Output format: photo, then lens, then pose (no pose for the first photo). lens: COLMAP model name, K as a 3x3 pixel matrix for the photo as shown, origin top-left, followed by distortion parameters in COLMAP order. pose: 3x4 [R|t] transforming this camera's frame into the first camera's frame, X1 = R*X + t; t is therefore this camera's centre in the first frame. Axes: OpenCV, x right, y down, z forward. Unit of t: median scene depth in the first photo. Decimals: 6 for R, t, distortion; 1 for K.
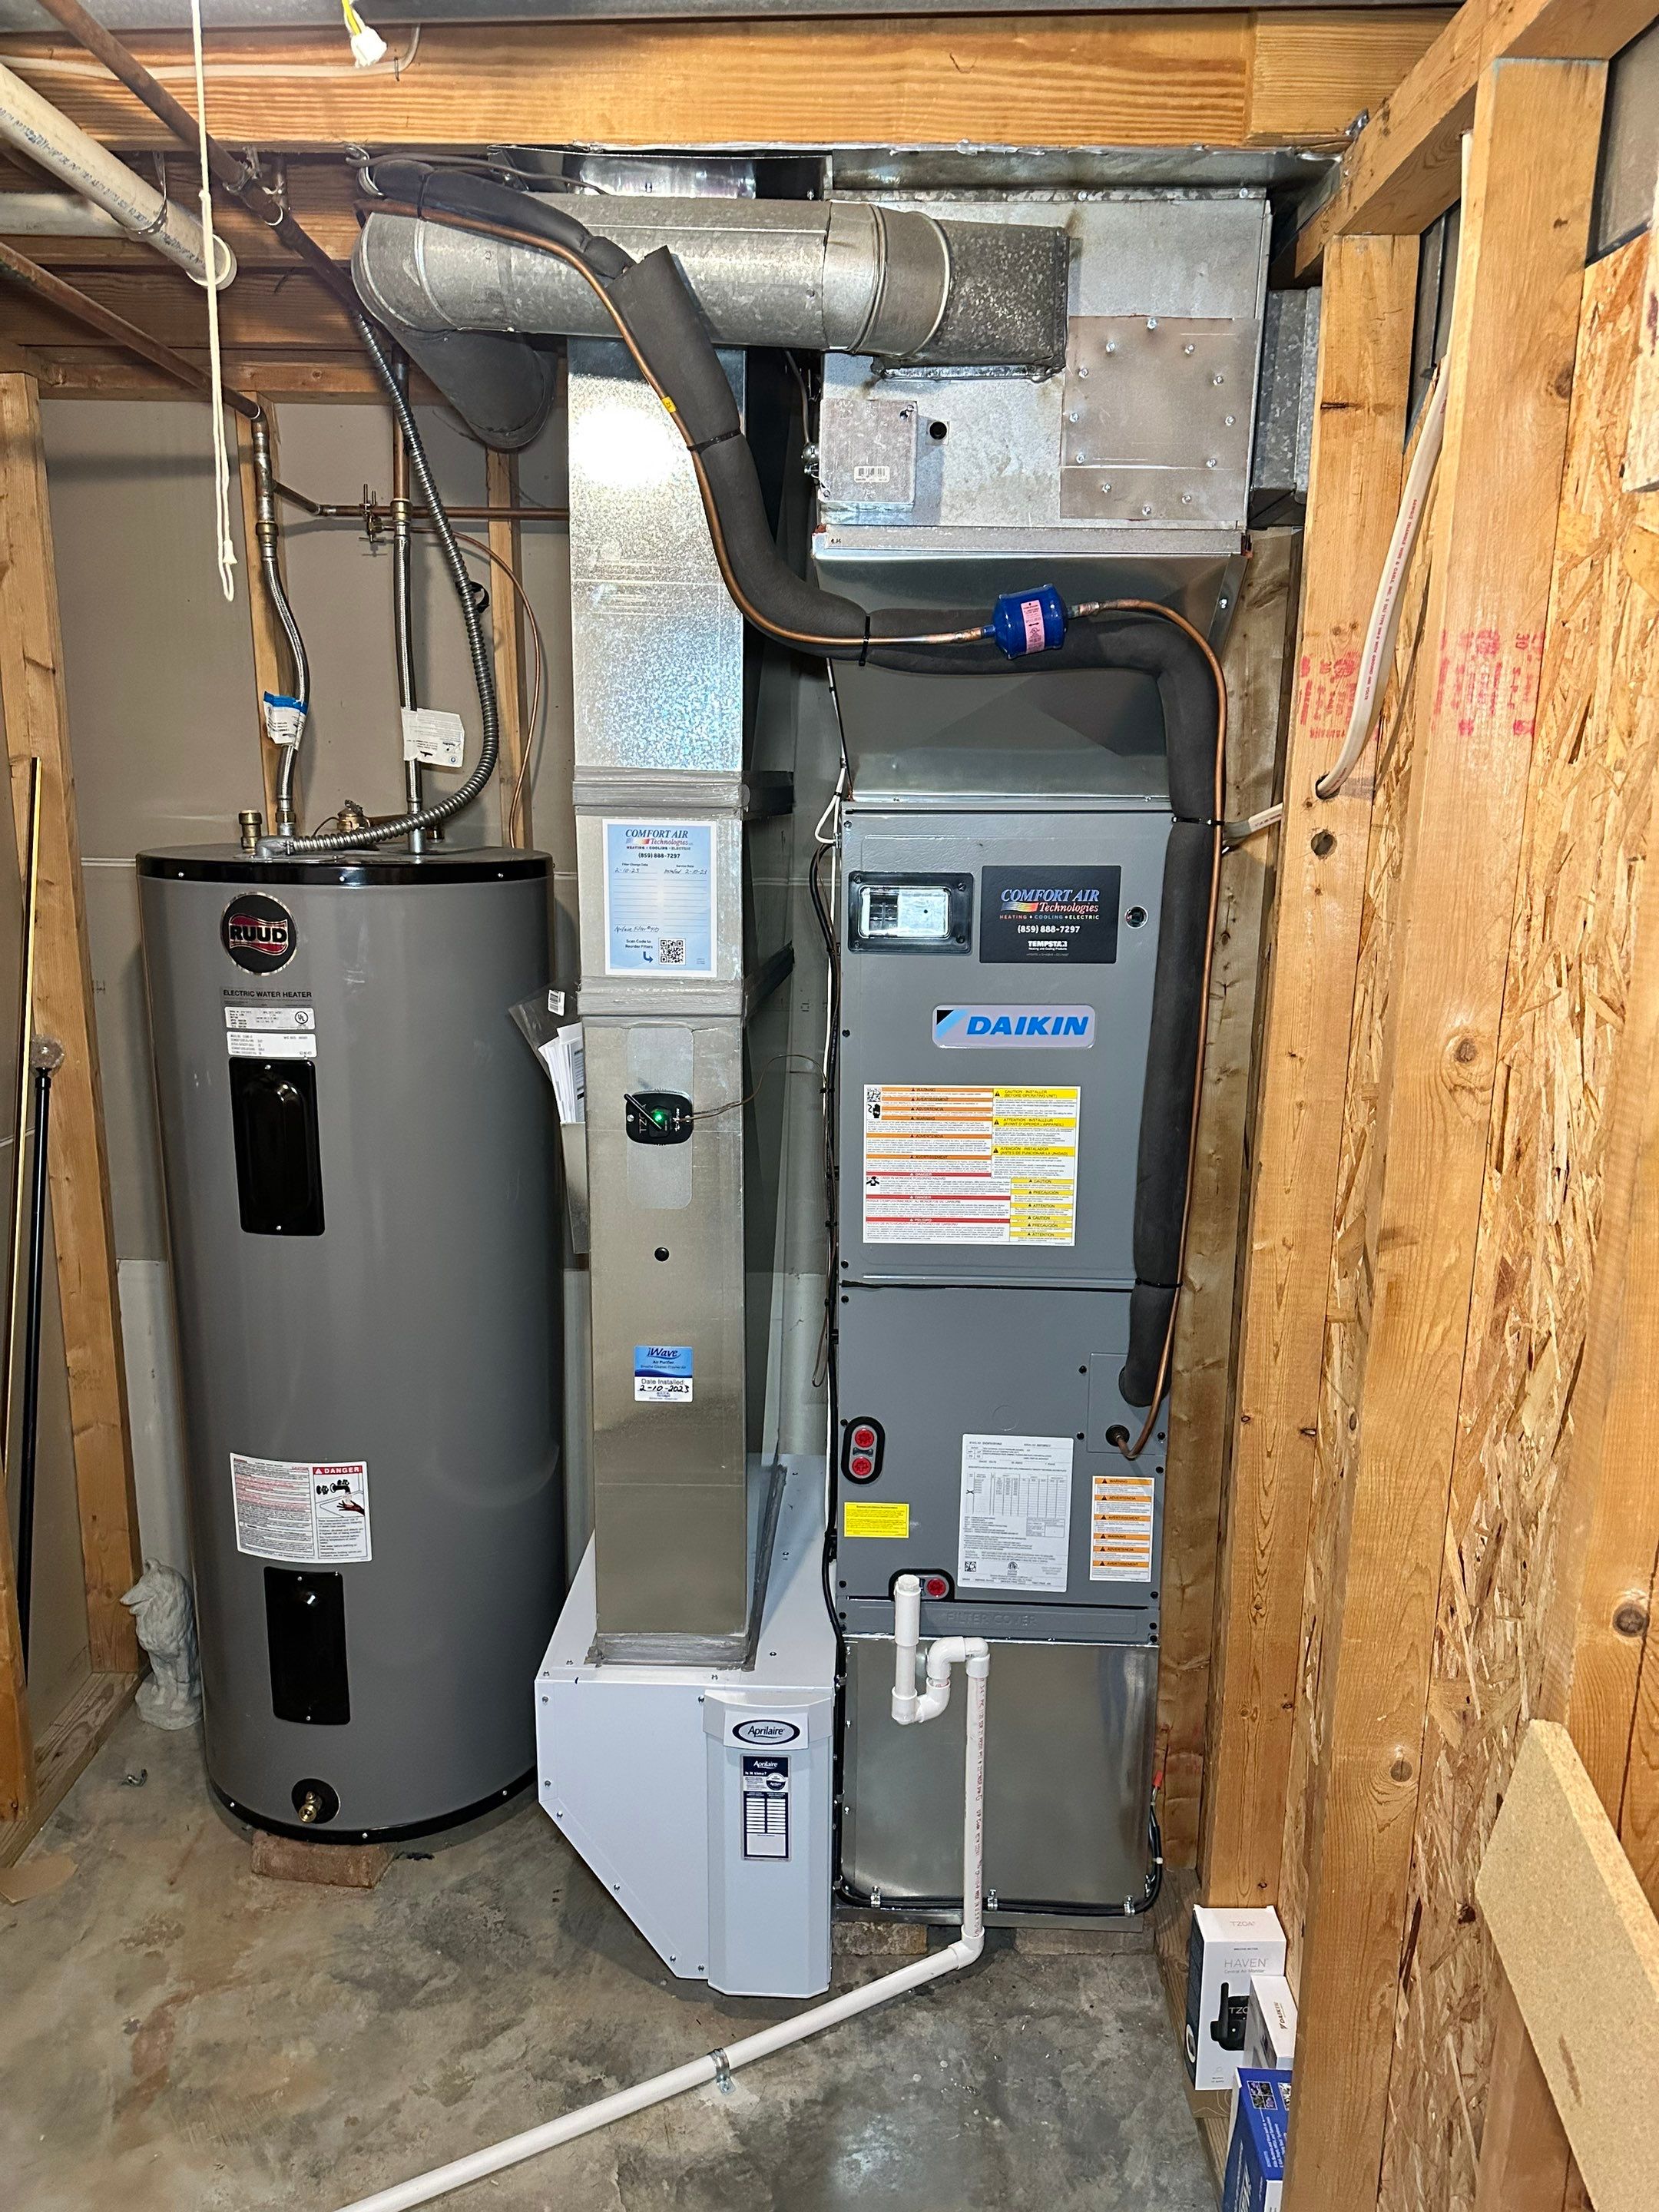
lens RADIAL K [[1536.9, 0, 831.0], [0, 1536.9, 1106.3], [0, 0, 1]] dist [0.034197, -0.046999]
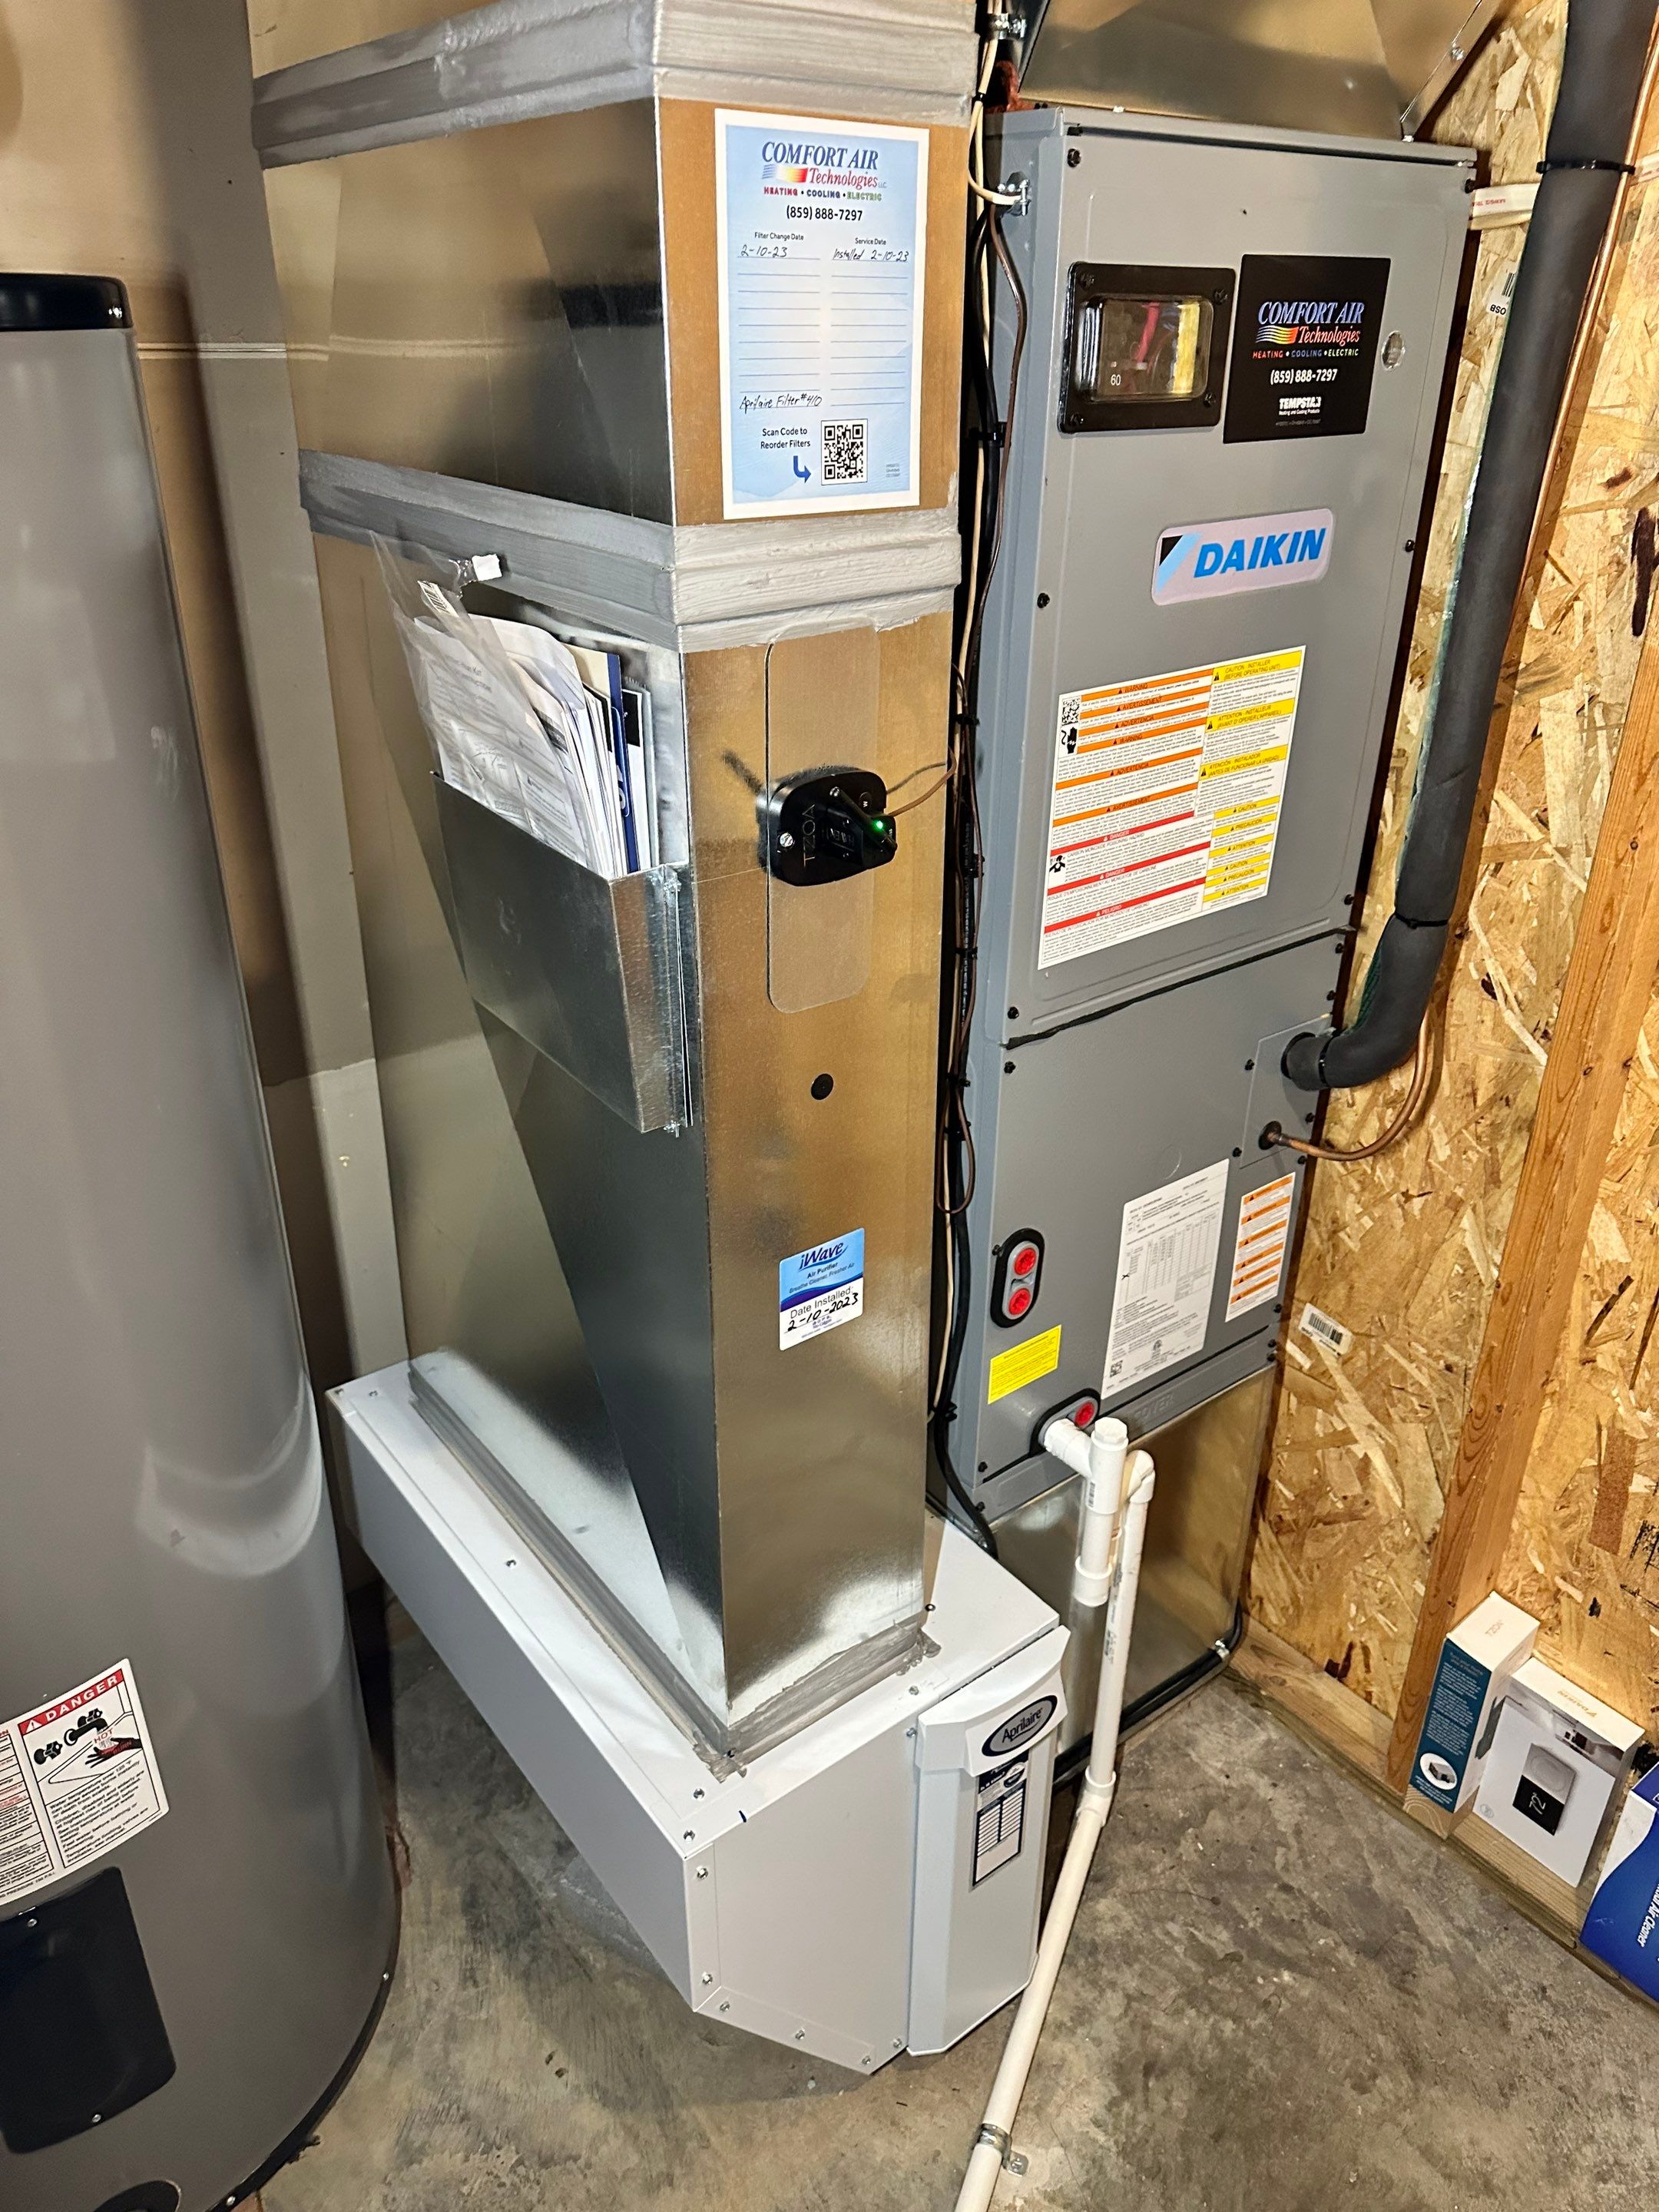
lens RADIAL K [[1536.9, 0, 820.9], [0, 1536.9, 1080.5], [0, 0, 1]] dist [0.034197, -0.046999]
pose [[0.773038, -0.286683, 0.565884, -0.416024], [0.137342, 0.946535, 0.291906, -0.058044], [-0.619314, -0.147935, 0.771081, 0.613931]]
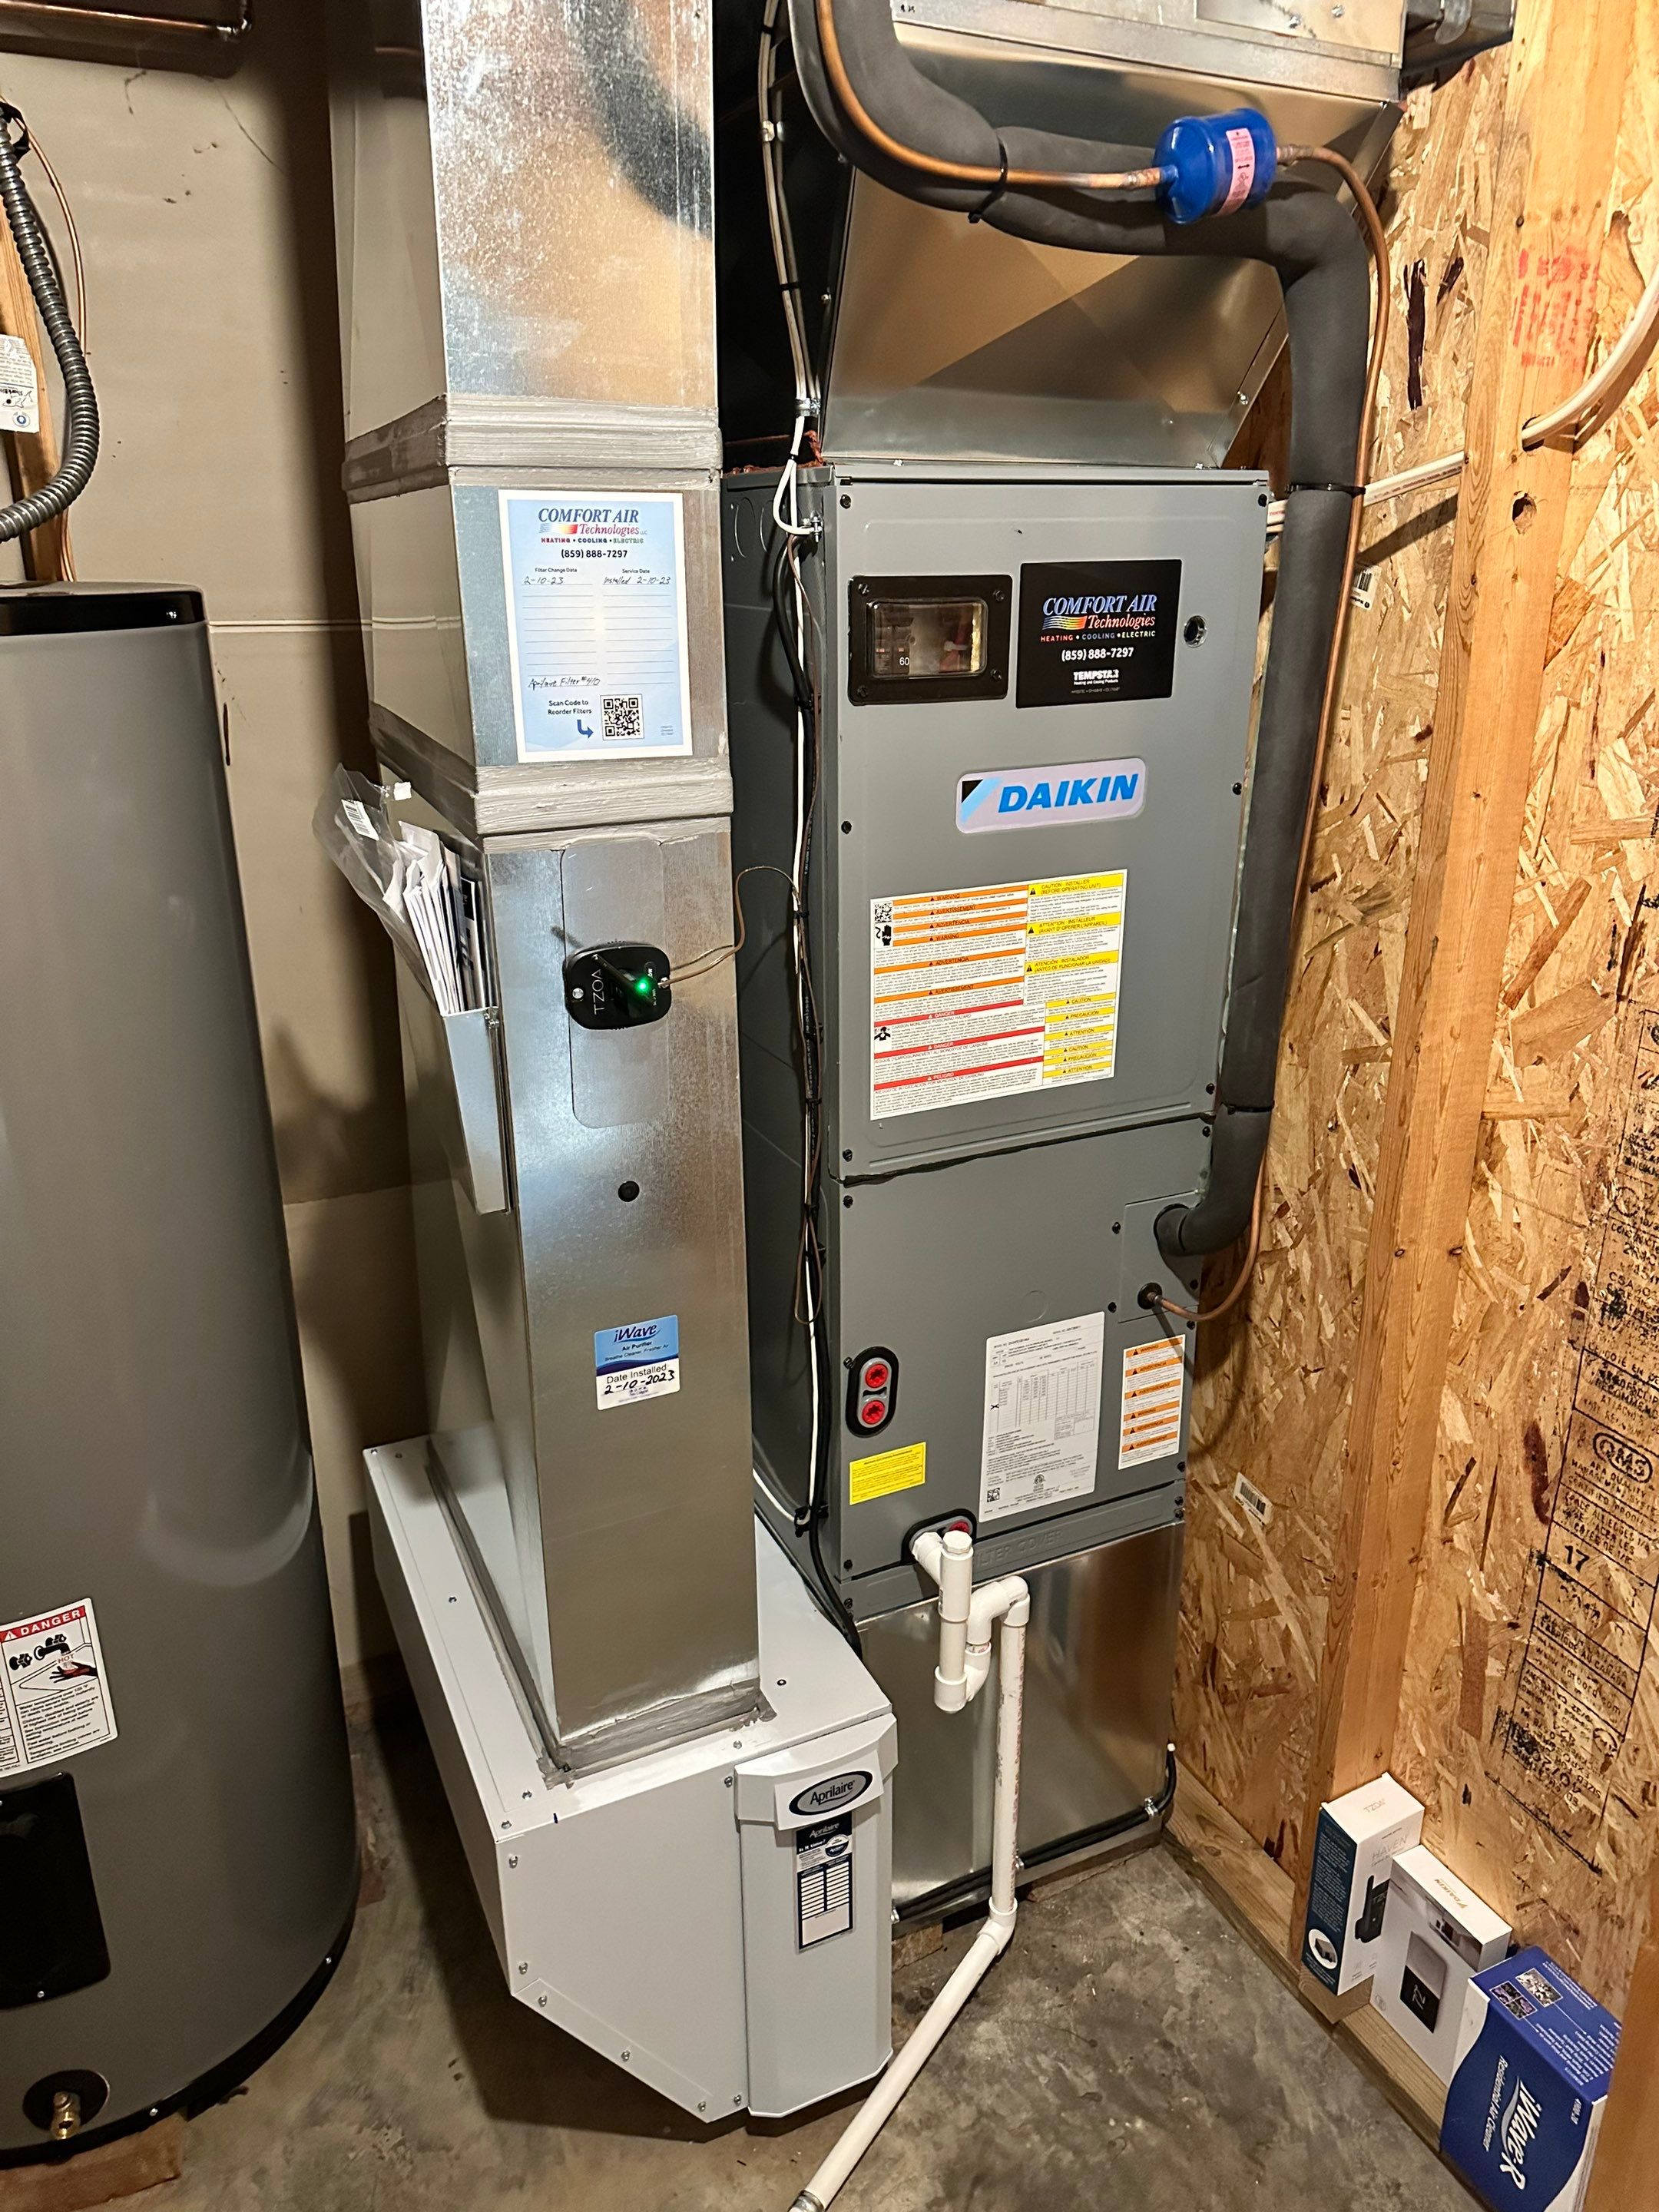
lens RADIAL K [[1536.9, 0, 830.4], [0, 1536.9, 1078.9], [0, 0, 1]] dist [0.034197, -0.046999]
pose [[0.888687, -0.161937, 0.428966, -0.315825], [0.109850, 0.983505, 0.143704, -0.036278], [-0.445161, -0.080587, 0.891817, 0.387661]]
